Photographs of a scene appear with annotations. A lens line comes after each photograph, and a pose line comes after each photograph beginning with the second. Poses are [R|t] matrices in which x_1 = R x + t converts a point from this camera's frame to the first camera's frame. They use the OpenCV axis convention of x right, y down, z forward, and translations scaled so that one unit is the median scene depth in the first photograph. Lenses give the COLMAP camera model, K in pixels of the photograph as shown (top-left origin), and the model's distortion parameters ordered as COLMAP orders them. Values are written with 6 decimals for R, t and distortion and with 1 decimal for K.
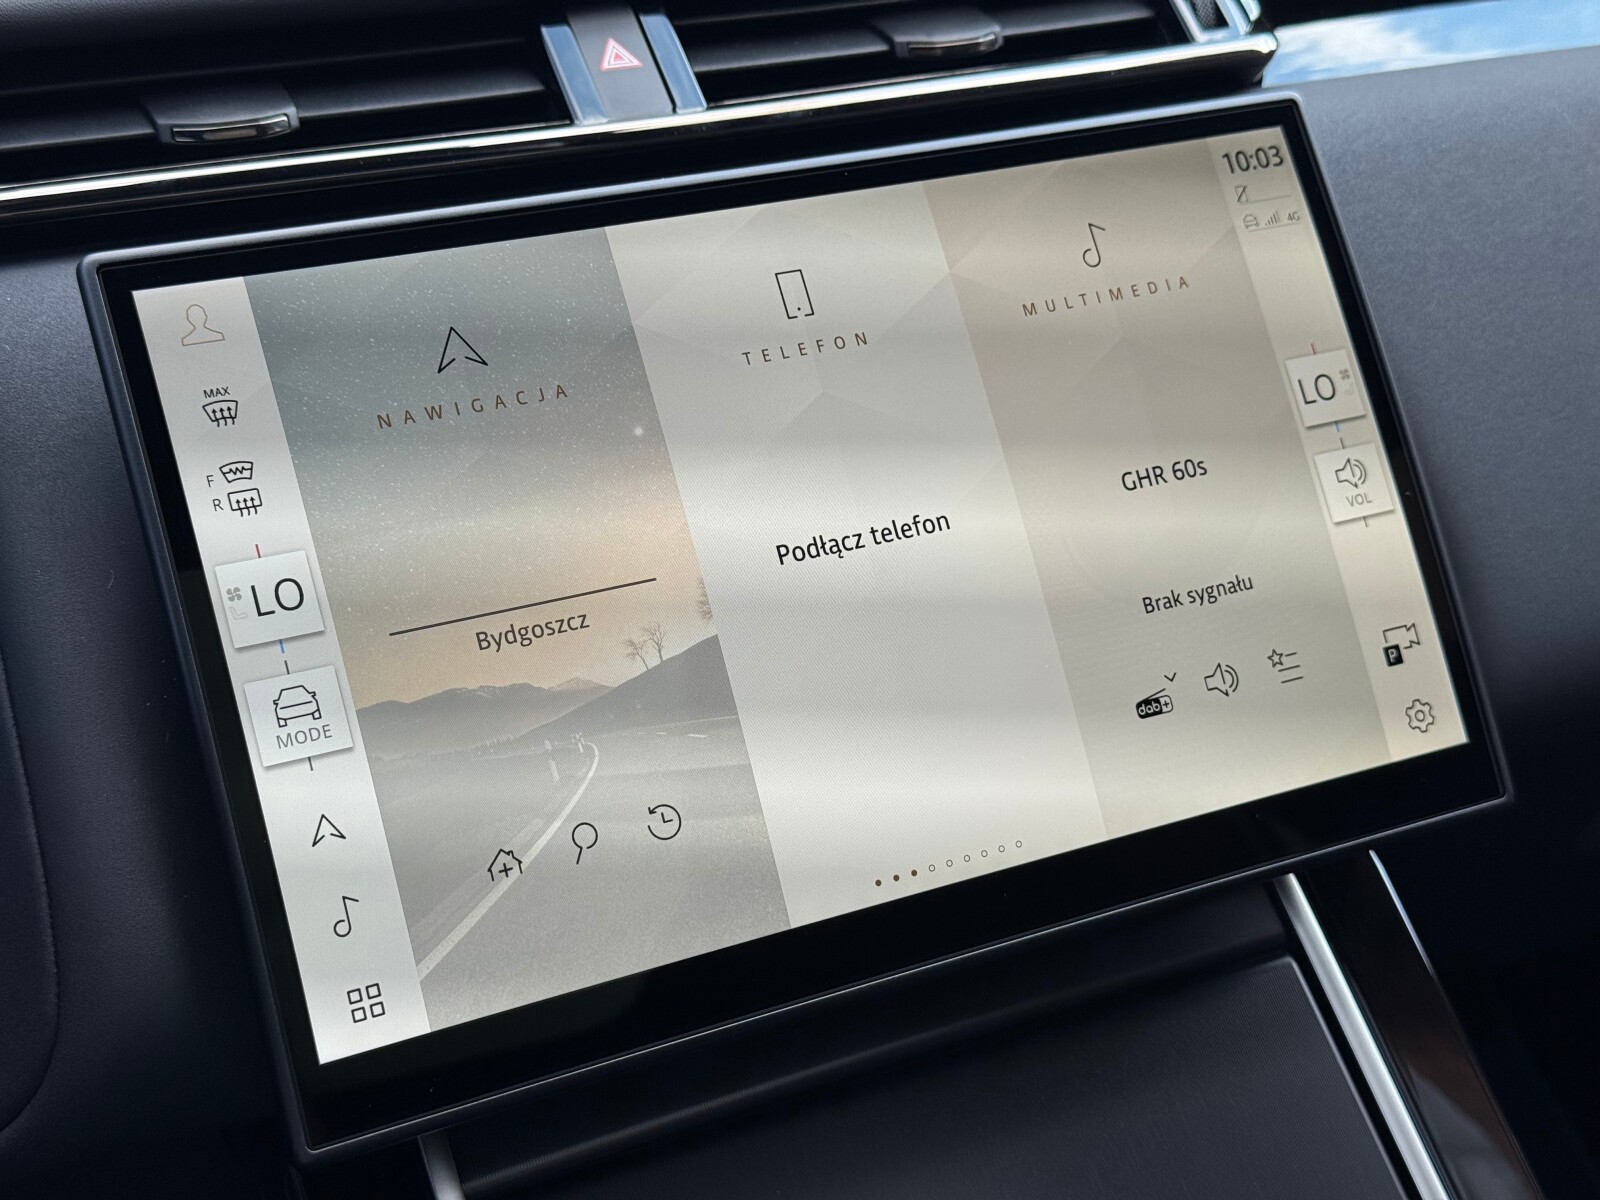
lens RADIAL K [[2284.6, 0, 800.0], [0, 2284.6, 600.0], [0, 0, 1]] dist [0.201749, -0.529727]
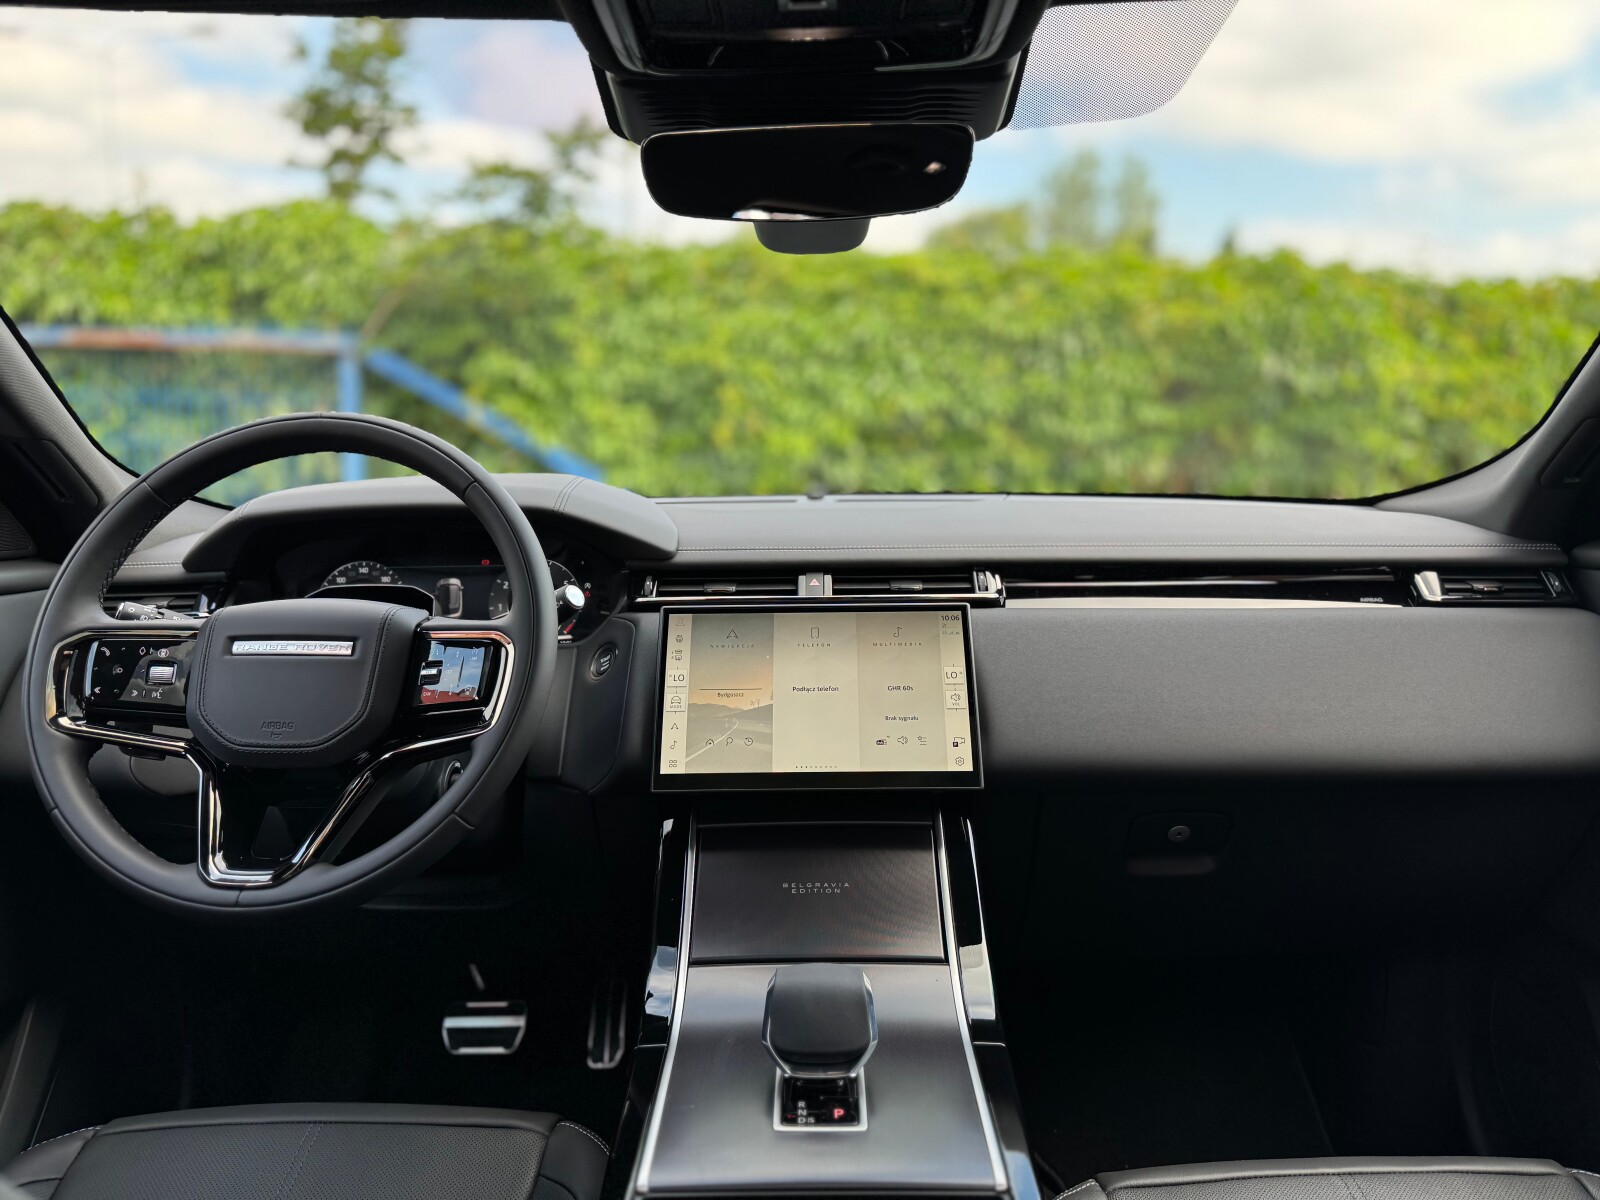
lens RADIAL K [[1145.8, 0, 793.5], [0, 1145.8, 594.0], [0, 0, 1]] dist [0.185079, -0.391781]
pose [[0.895069, 0.073279, -0.439866, 0.823688], [-0.192093, 0.953553, -0.232027, 0.275372], [0.402433, 0.292176, 0.867572, -0.807885]]
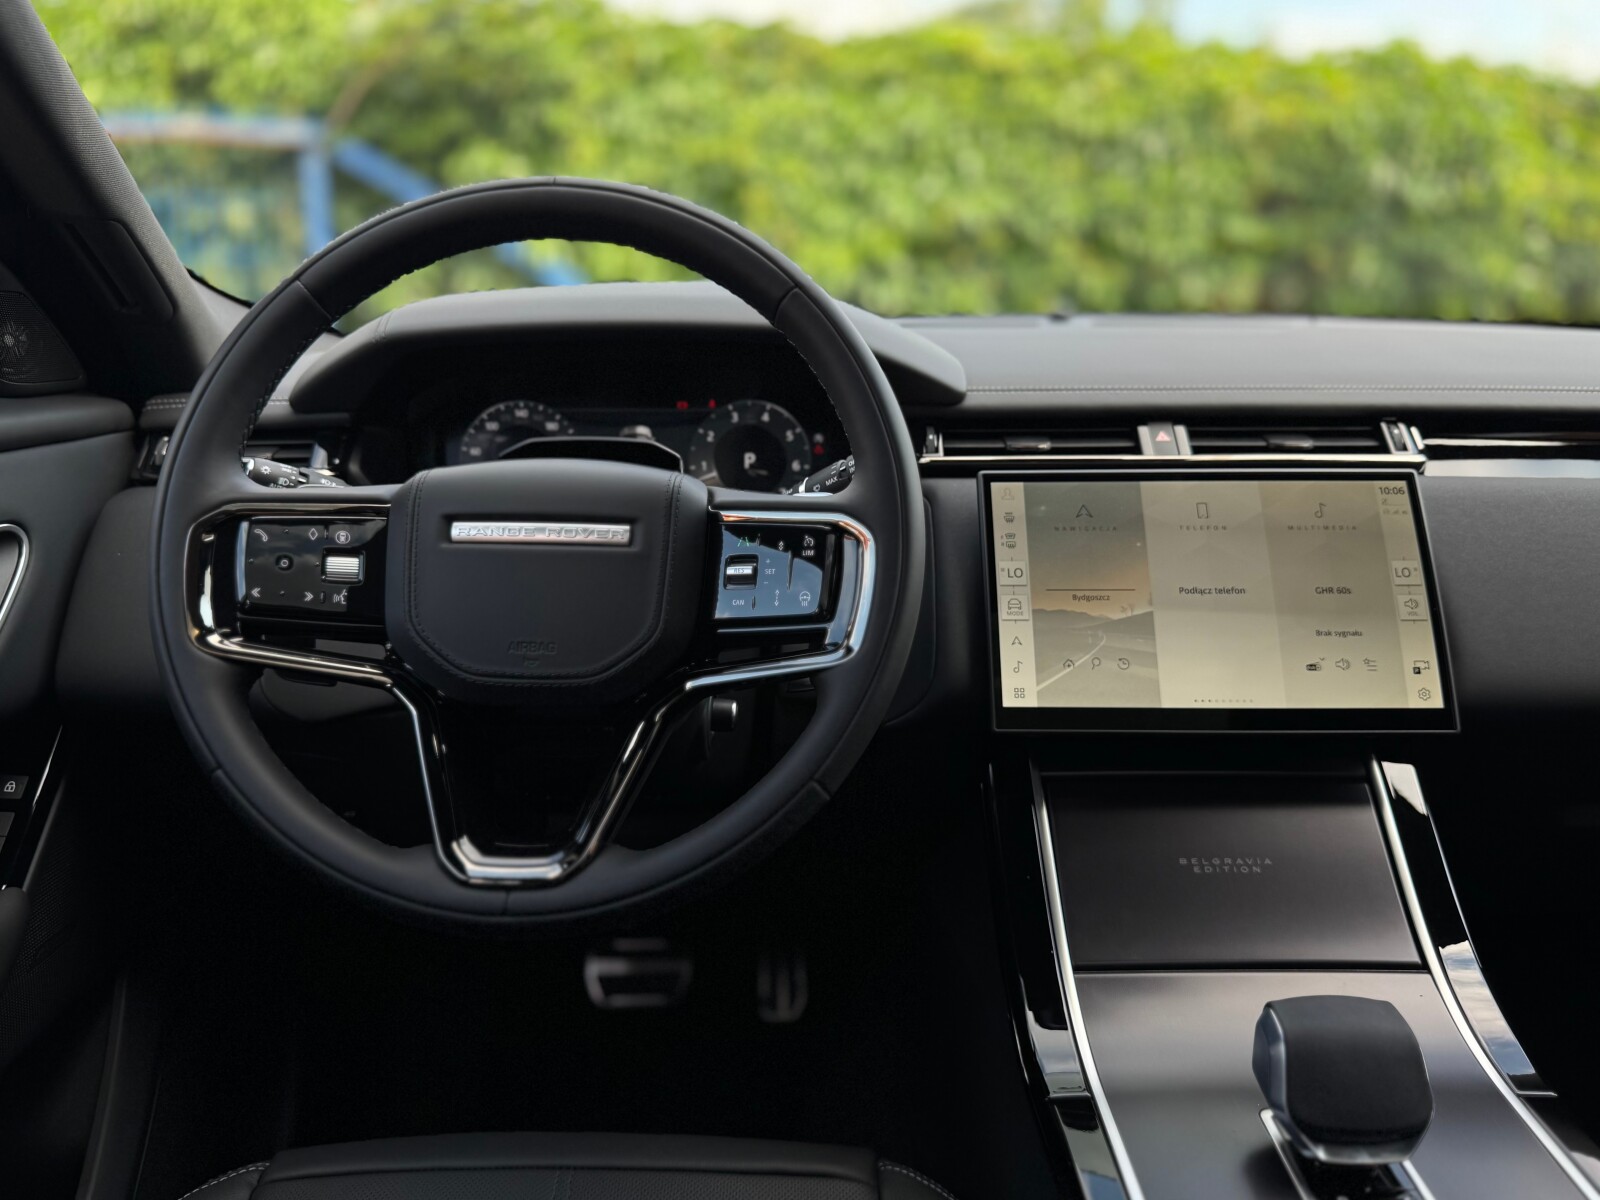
lens RADIAL K [[1255.4, 0, 779.2], [0, 1255.4, 586.9], [0, 0, 1]] dist [0.070244, -0.142659]
pose [[0.897603, 0.134660, -0.419734, 0.193840], [-0.199857, 0.973027, -0.115224, 0.246128], [0.392896, 0.187312, 0.900304, -0.637681]]
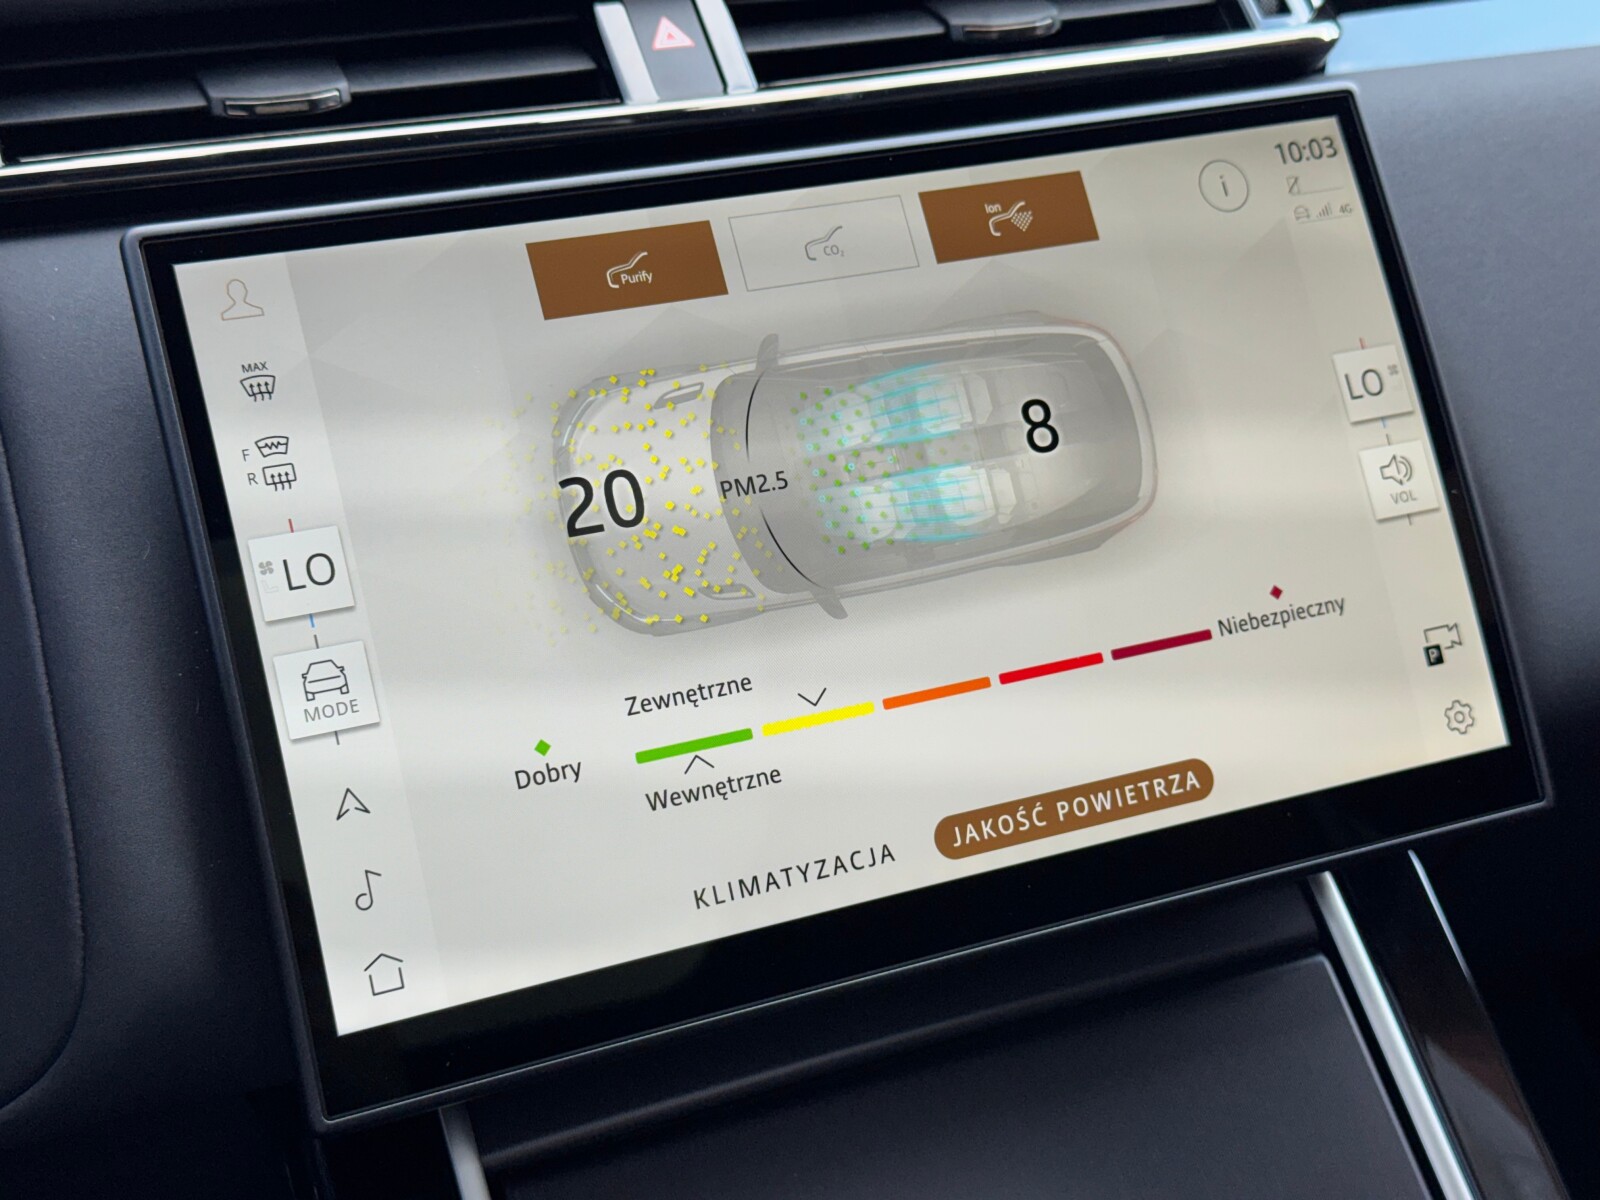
lens RADIAL K [[2284.6, 0, 800.0], [0, 2284.6, 600.0], [0, 0, 1]] dist [0.201749, -0.529727]
pose [[0.999031, 0.024657, -0.036465, 0.020894], [-0.024197, 0.999623, 0.013006, -0.005967], [0.036772, -0.012111, 0.999250, 0.000179]]
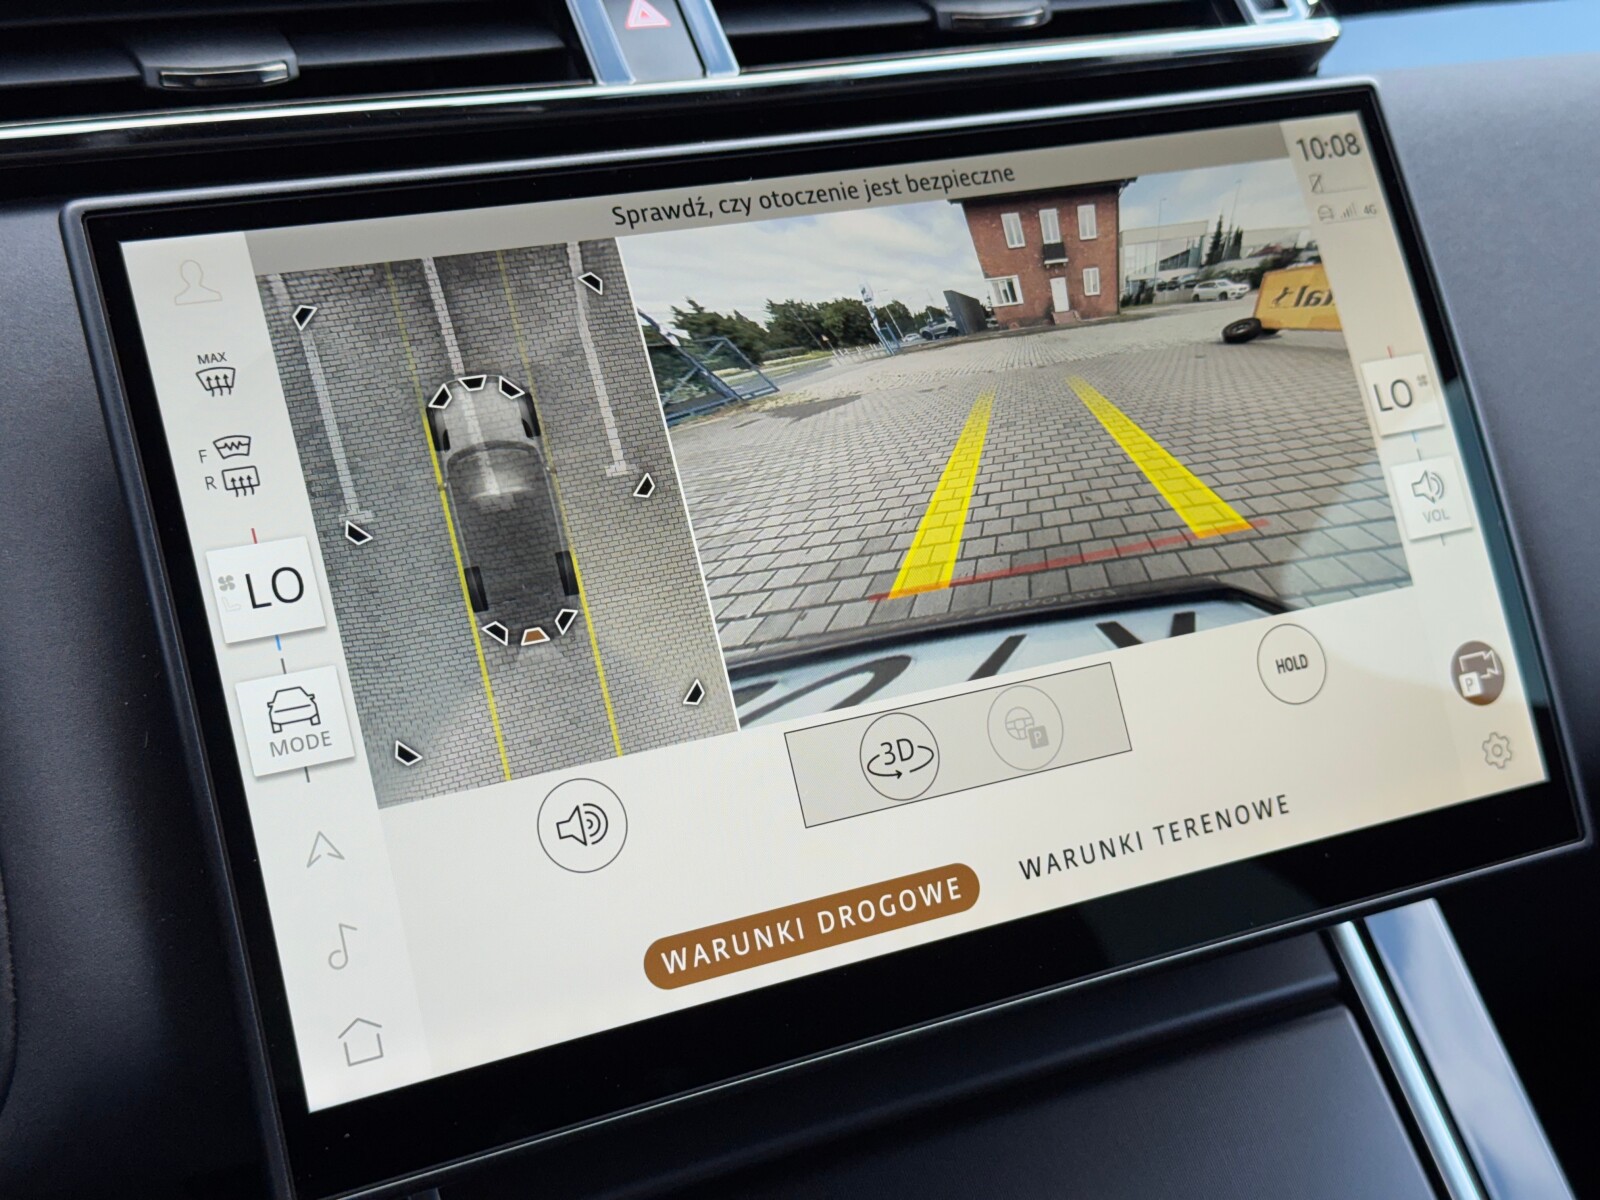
lens RADIAL K [[2284.6, 0, 800.0], [0, 2284.6, 600.0], [0, 0, 1]] dist [0.201749, -0.529727]
pose [[0.999070, 0.026929, 0.033664, -0.043589], [-0.026729, 0.999622, -0.006379, 0.003183], [-0.033823, 0.005474, 0.999413, 0.079796]]
